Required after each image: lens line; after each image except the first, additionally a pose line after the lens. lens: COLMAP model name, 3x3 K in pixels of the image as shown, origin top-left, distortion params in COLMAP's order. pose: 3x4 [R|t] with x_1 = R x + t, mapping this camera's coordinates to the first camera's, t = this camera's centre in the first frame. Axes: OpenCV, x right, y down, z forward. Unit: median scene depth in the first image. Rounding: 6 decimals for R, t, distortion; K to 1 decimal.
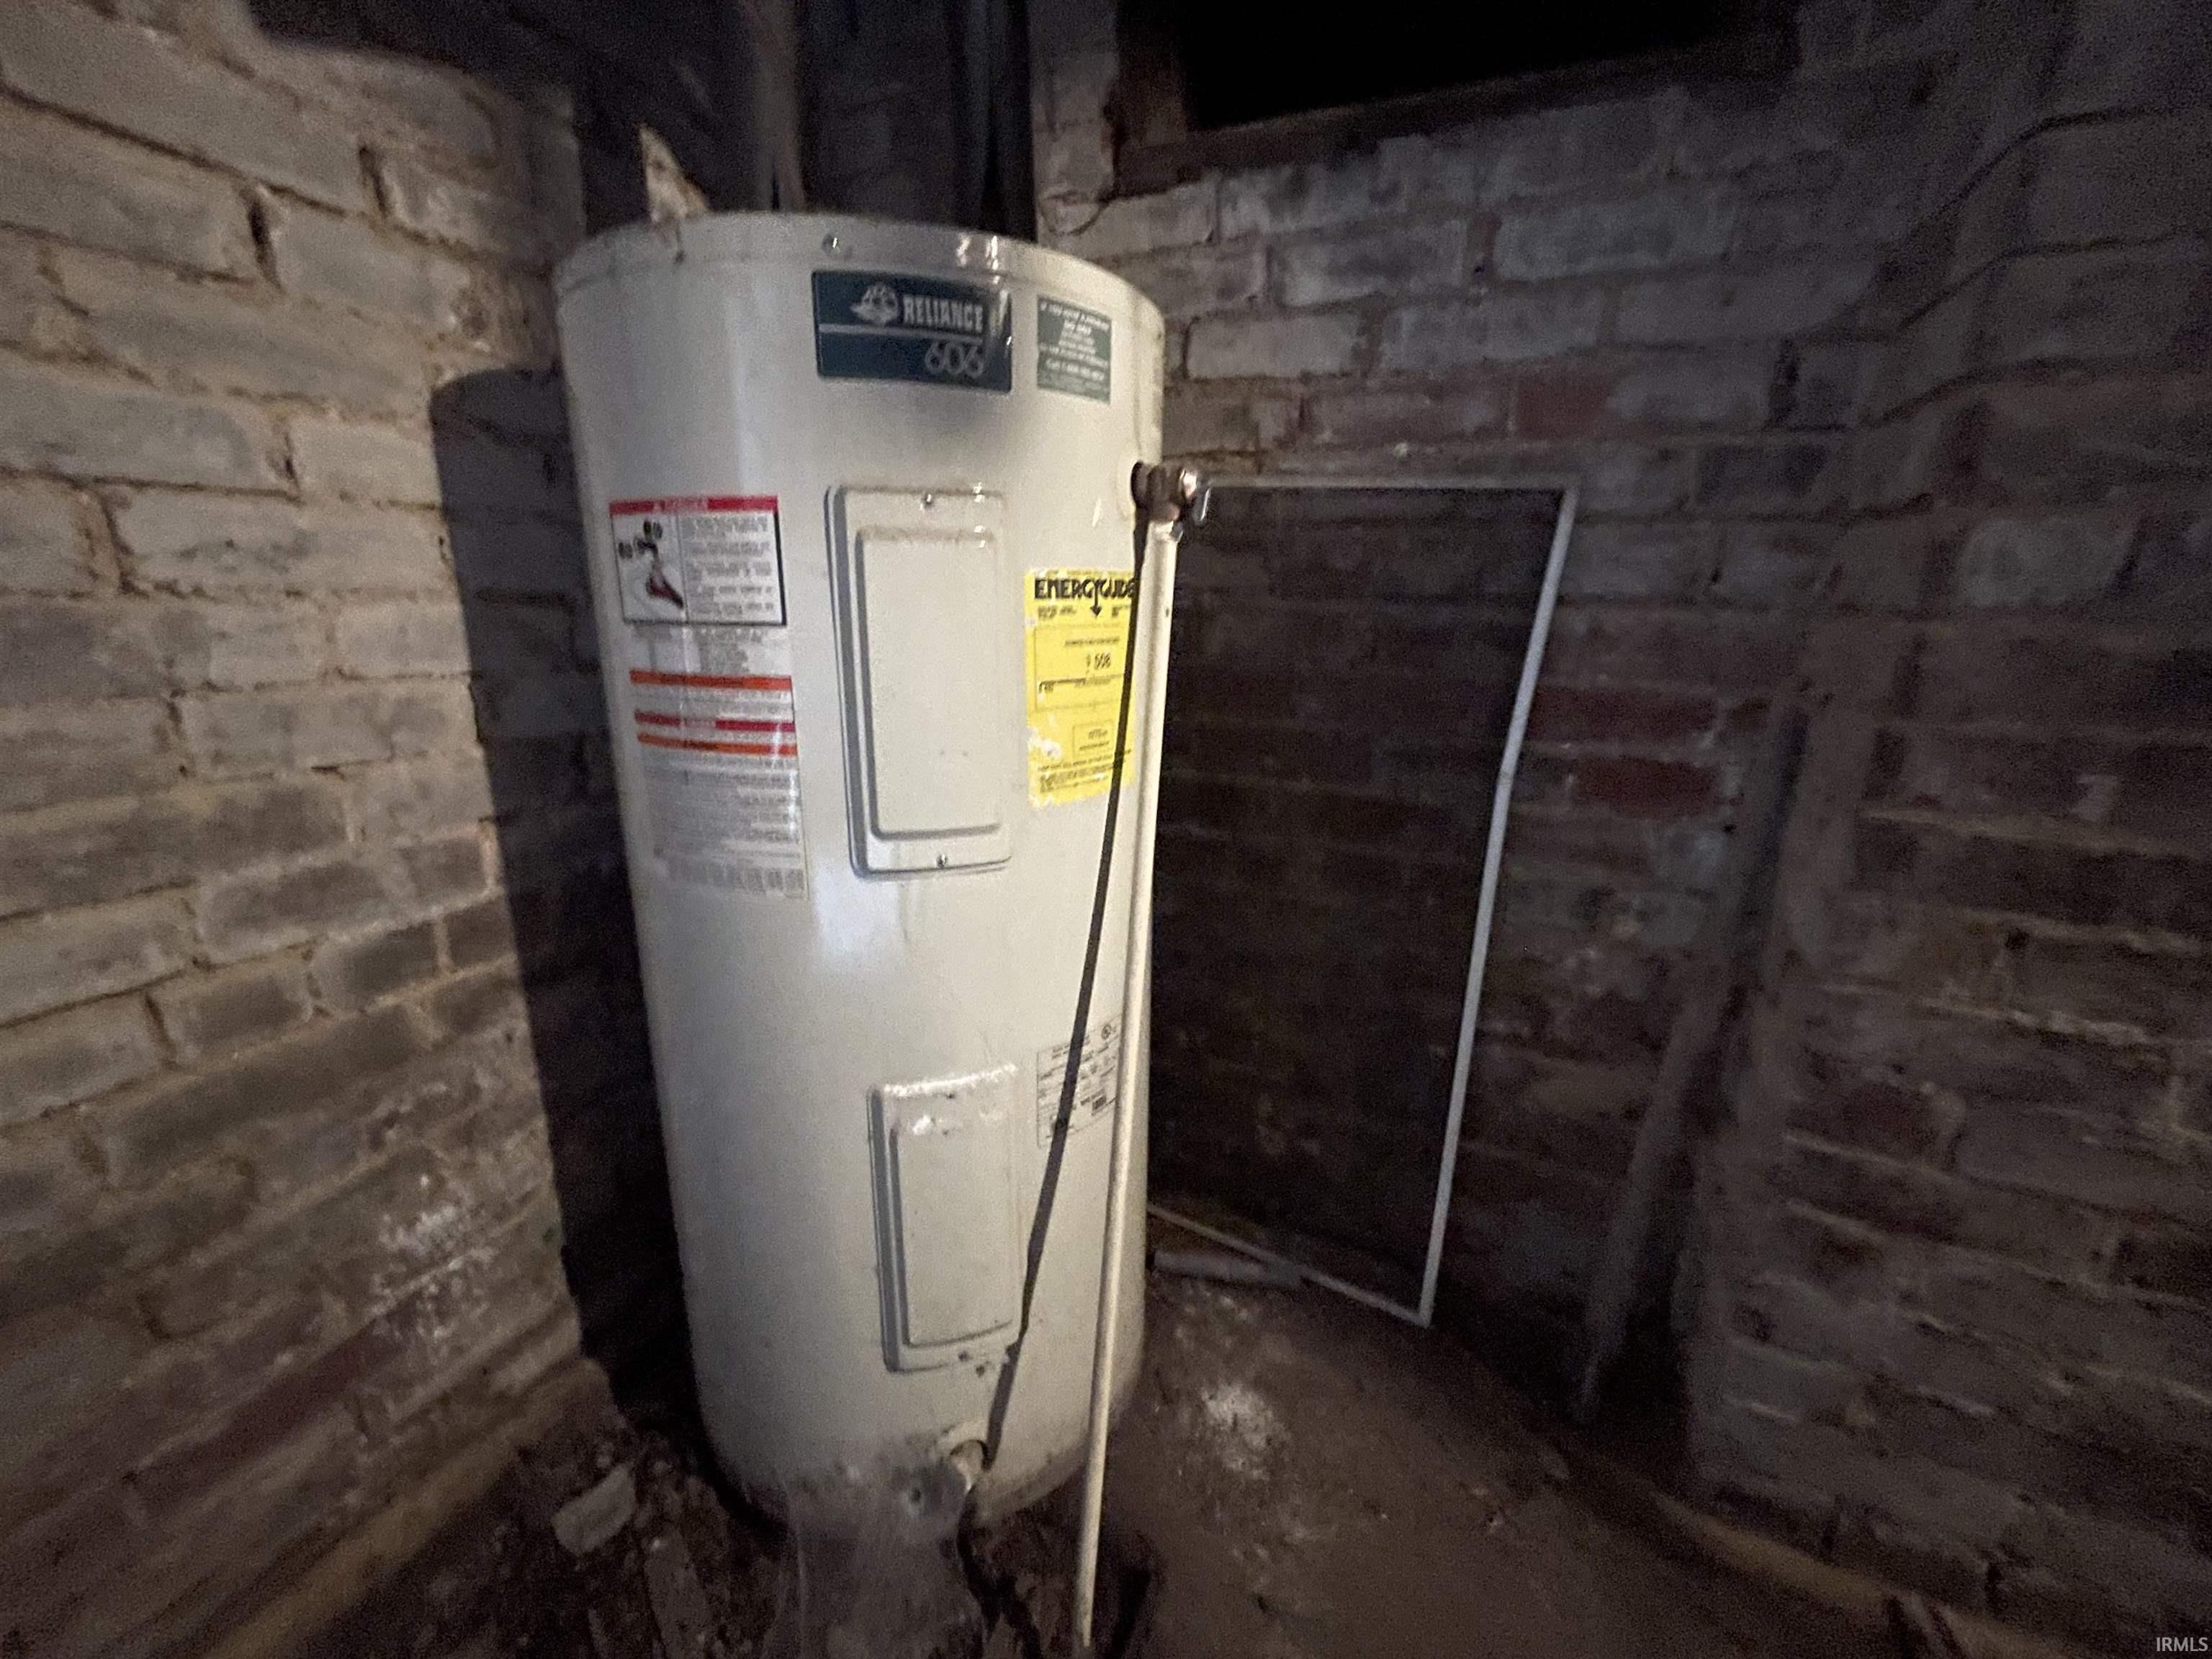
lens RADIAL K [[895.9, 0, 1106.0], [0, 895.9, 829.5], [0, 0, 1]] dist [-0.002071, 0.000166]
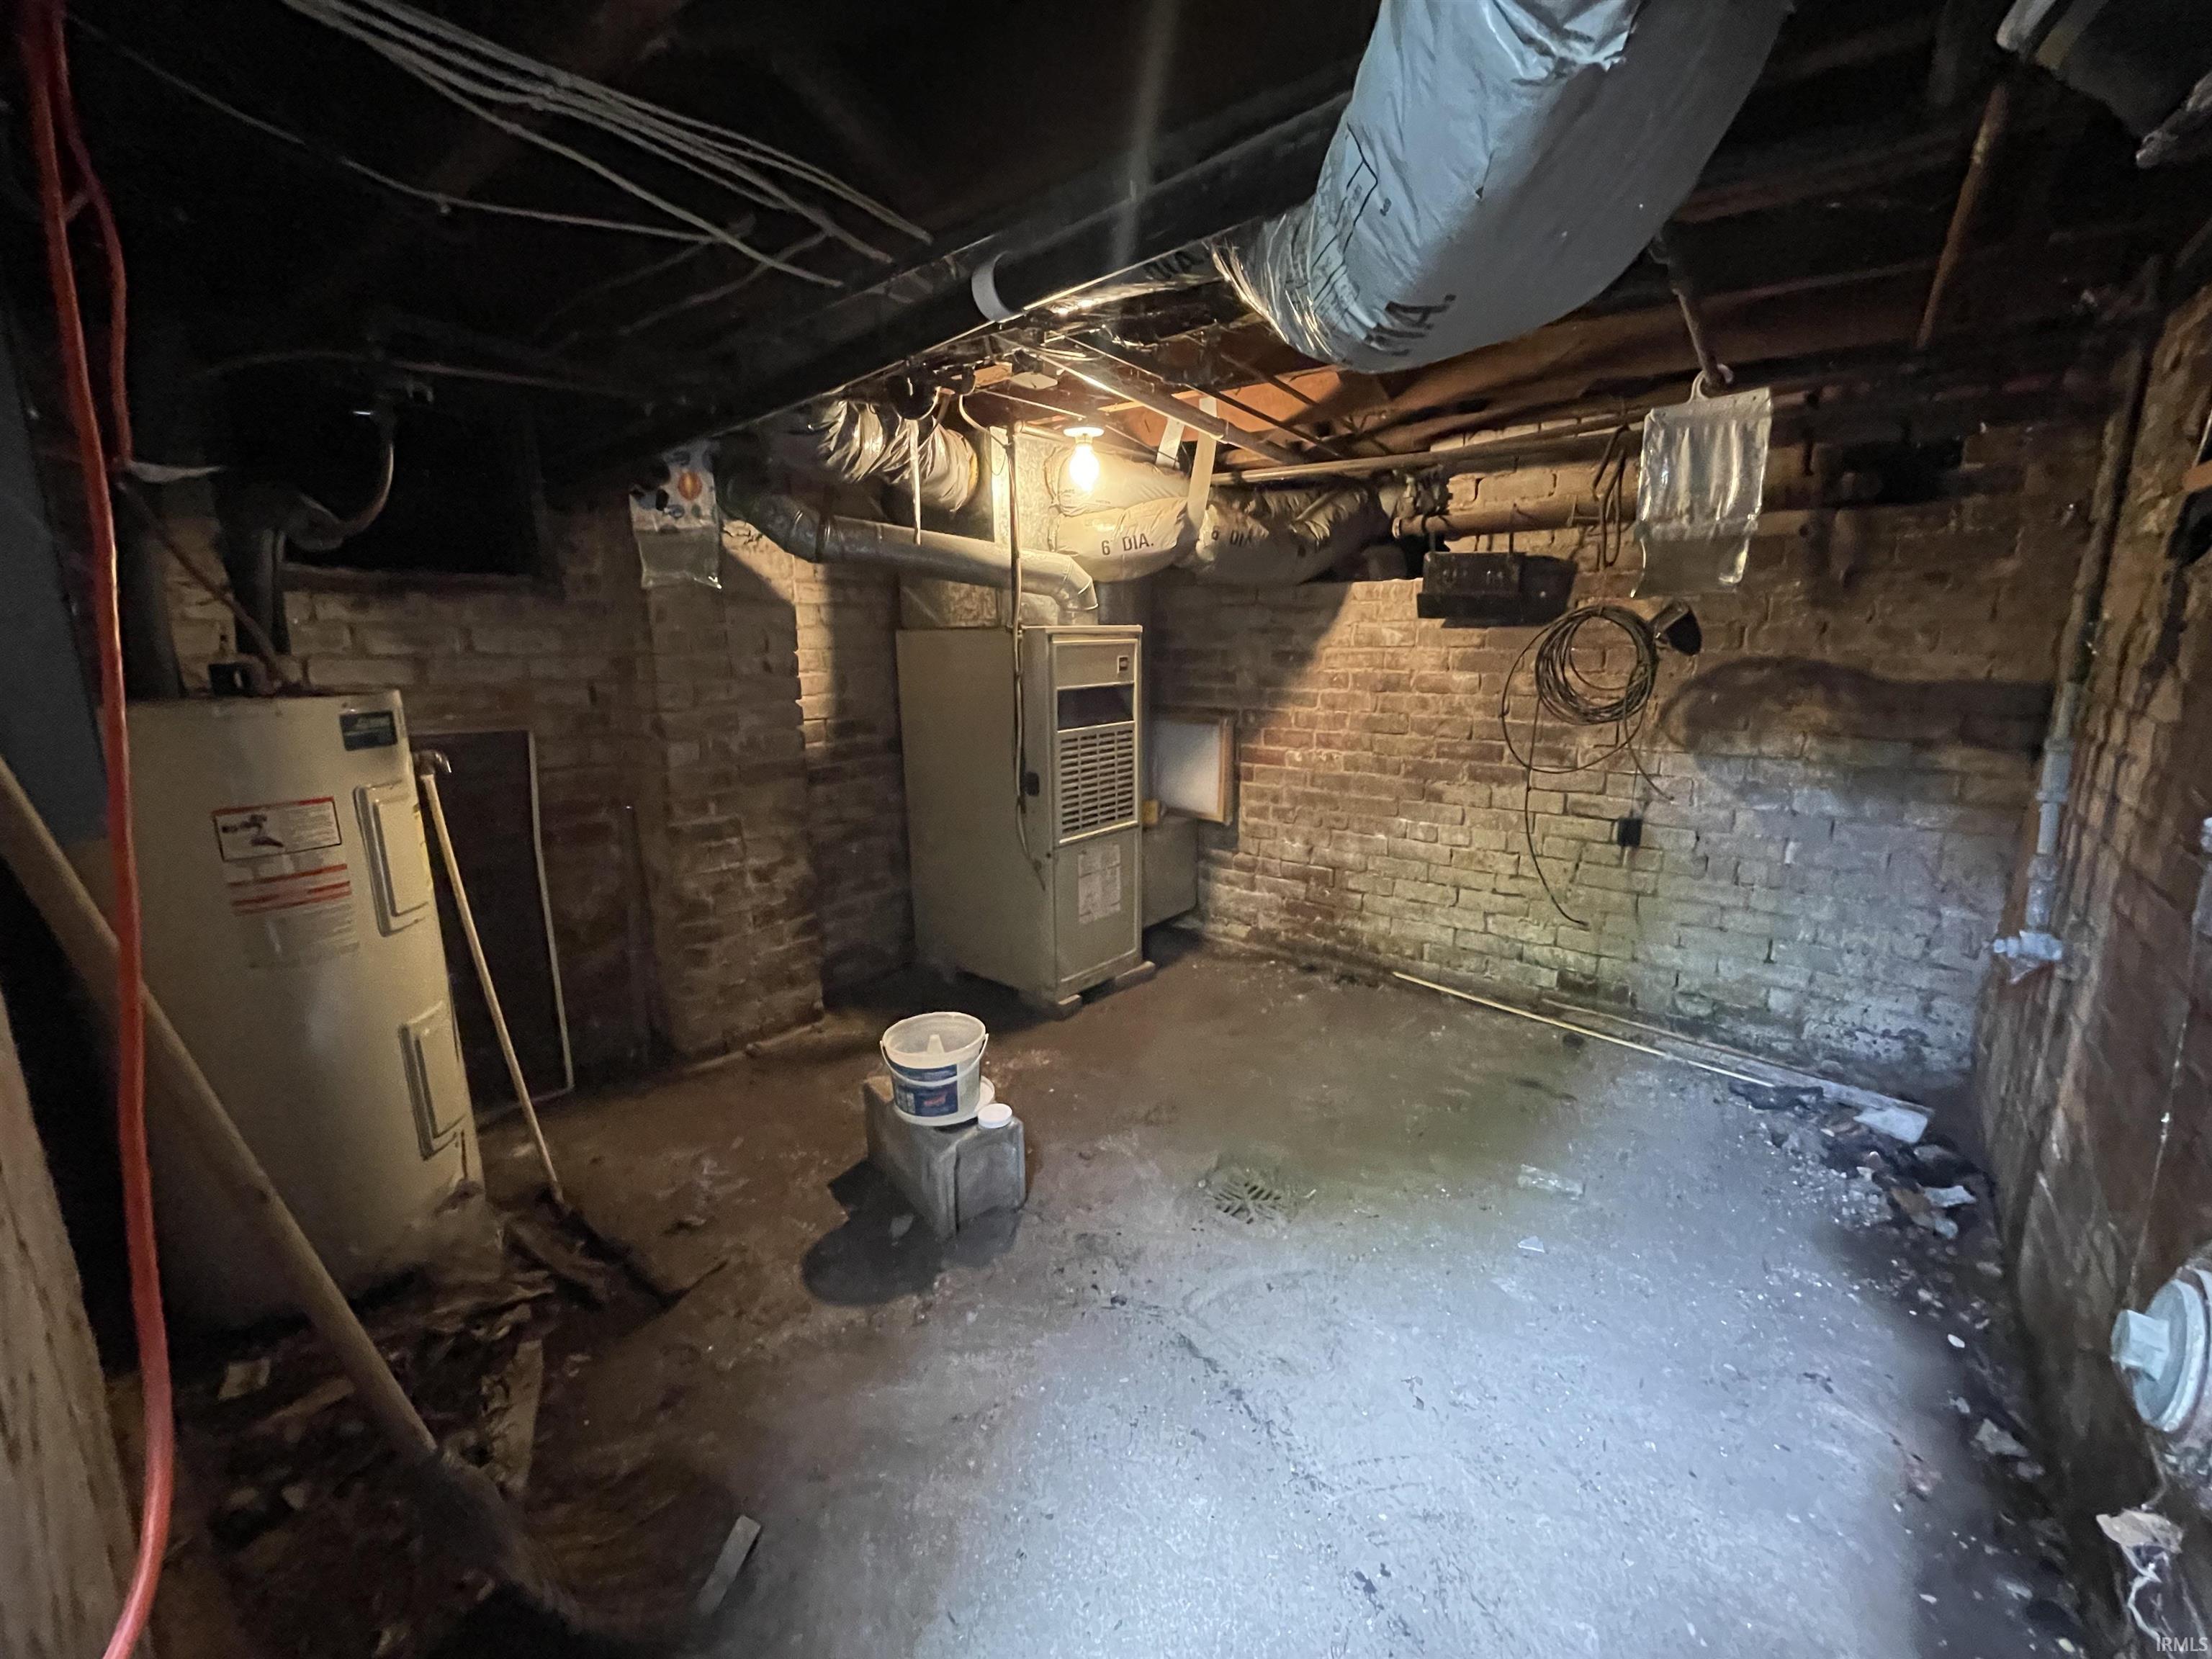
lens RADIAL K [[895.9, 0, 1106.0], [0, 895.9, 829.5], [0, 0, 1]] dist [-0.002071, 0.000166]
pose [[0.253089, -0.214431, 0.943380, -2.047970], [0.257603, 0.954860, 0.147931, -0.079796], [-0.932516, 0.205578, 0.296902, -1.651202]]
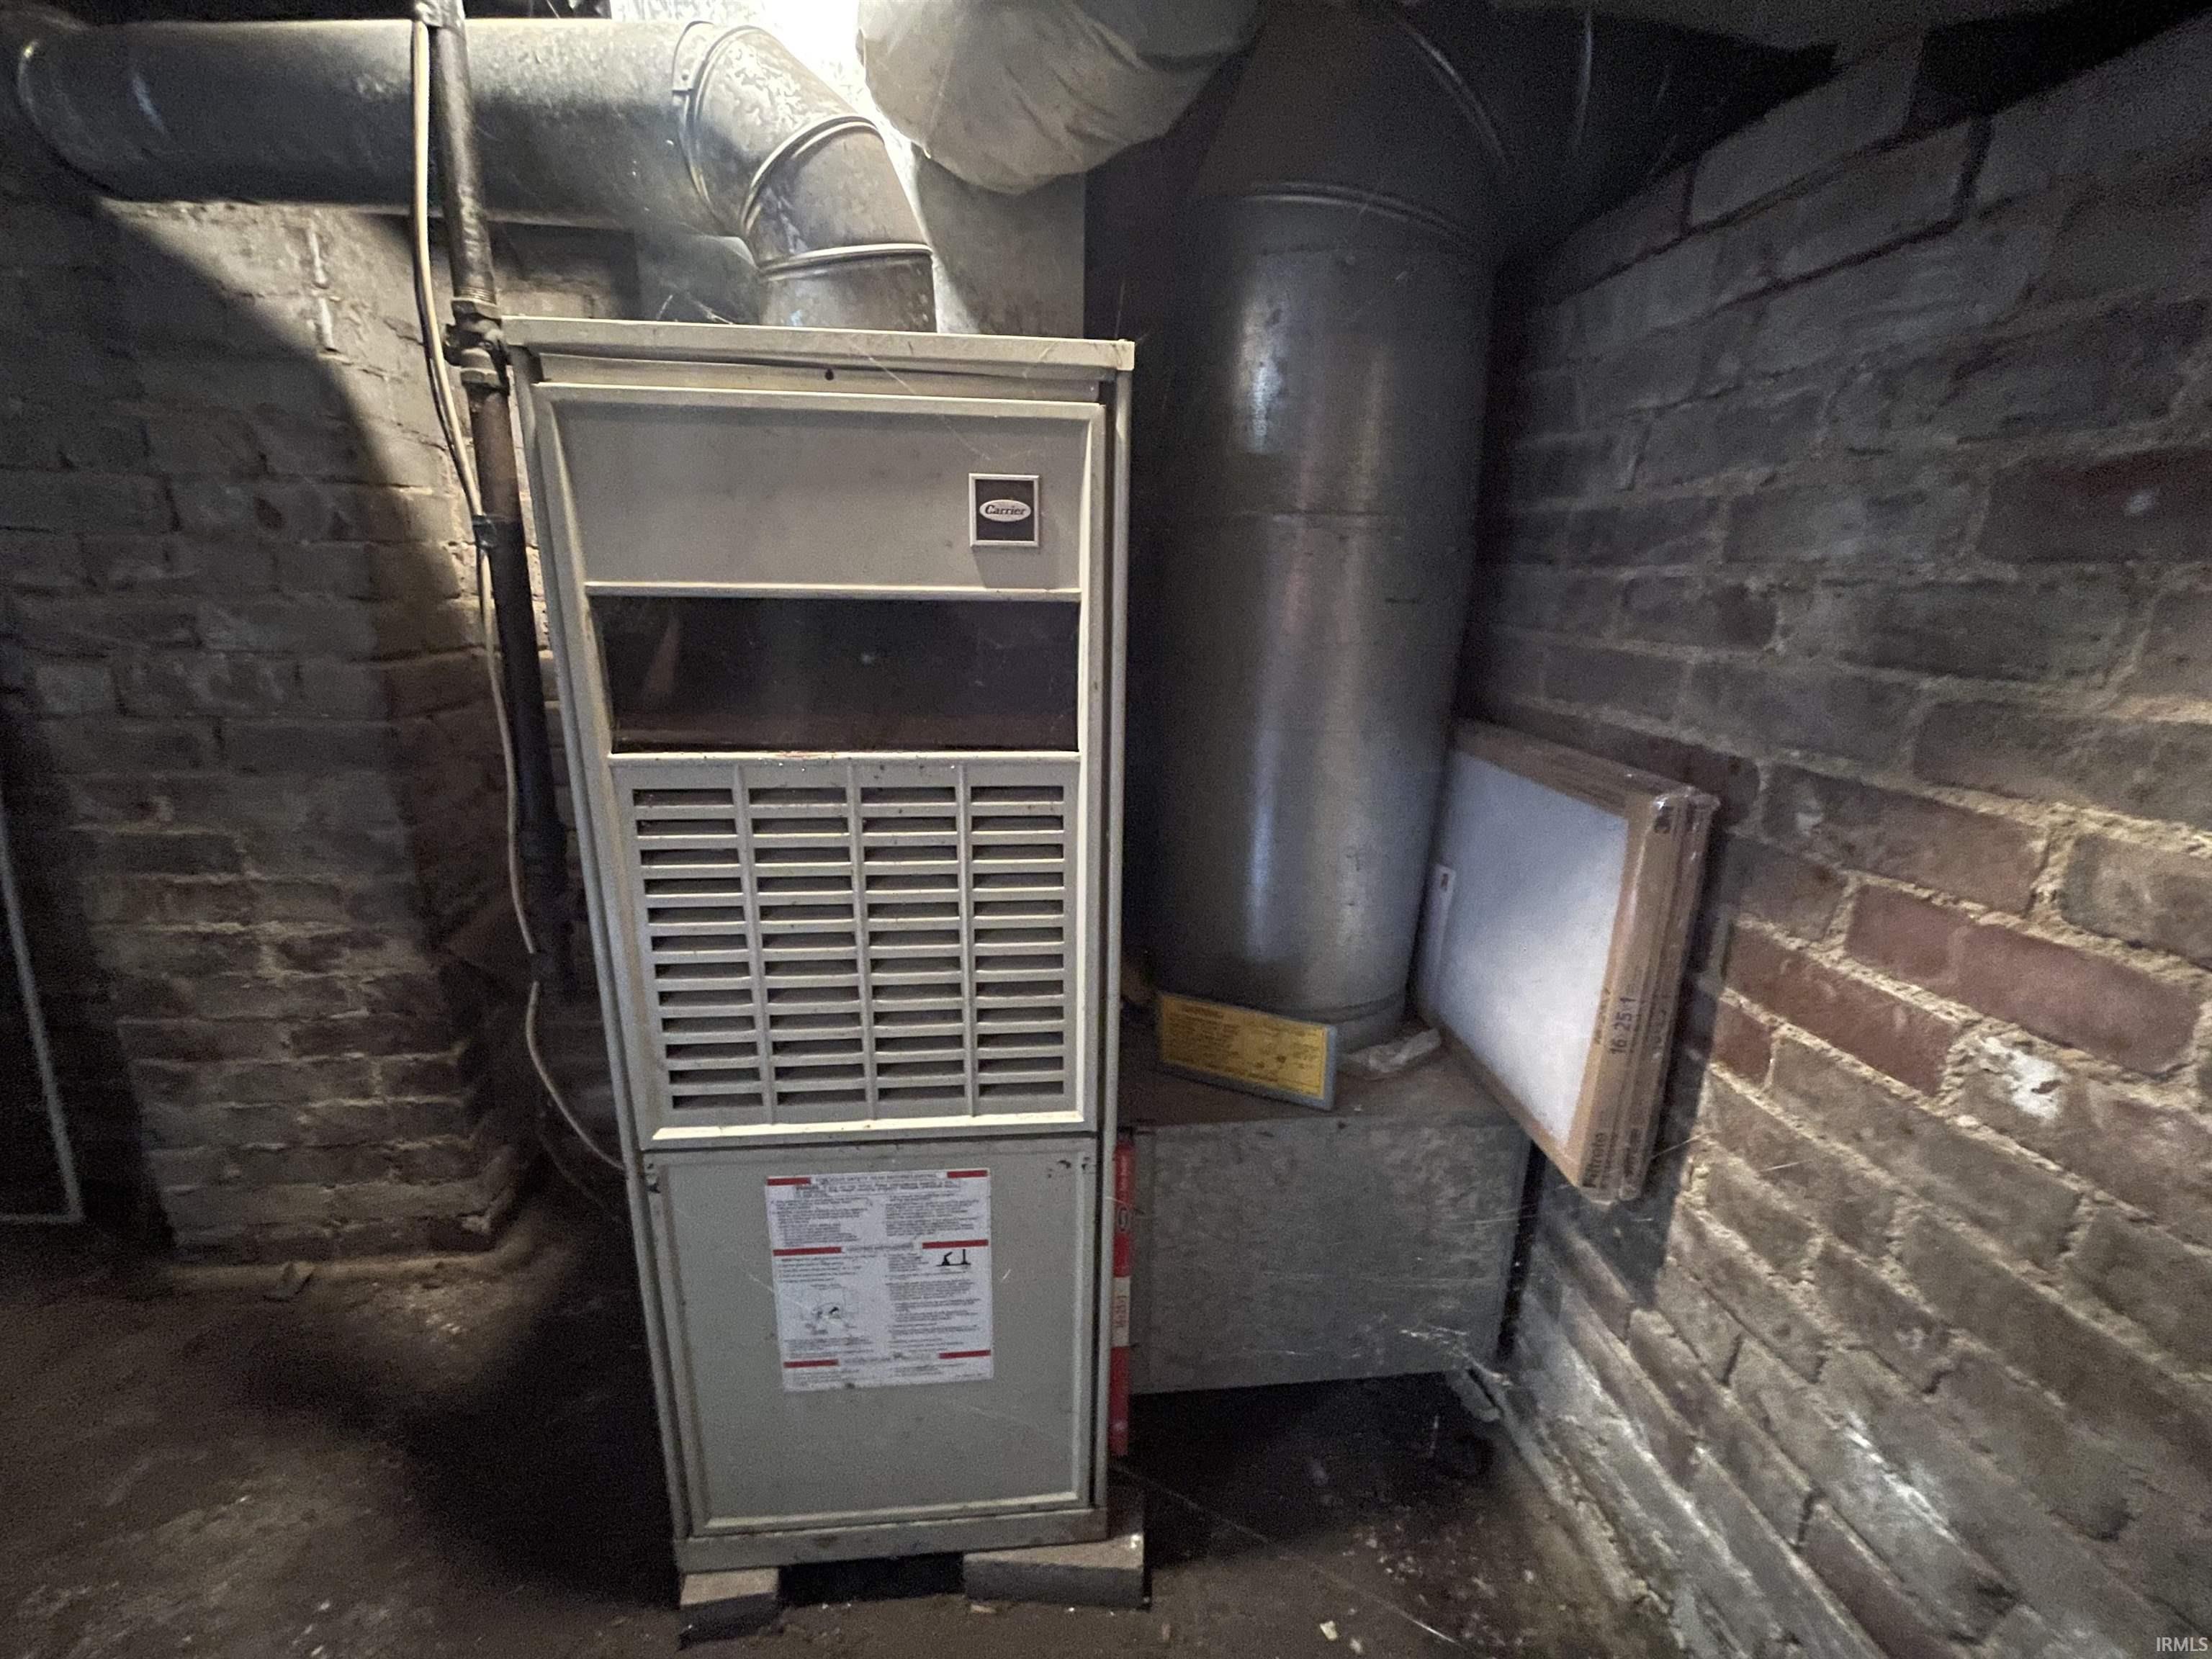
lens RADIAL K [[895.9, 0, 1106.0], [0, 895.9, 829.5], [0, 0, 1]] dist [-0.002071, 0.000166]
pose [[0.852147, -0.127298, 0.507583, 1.721526], [0.118647, 0.991701, 0.049522, 0.141266], [-0.509675, 0.018023, 0.860178, -1.543376]]
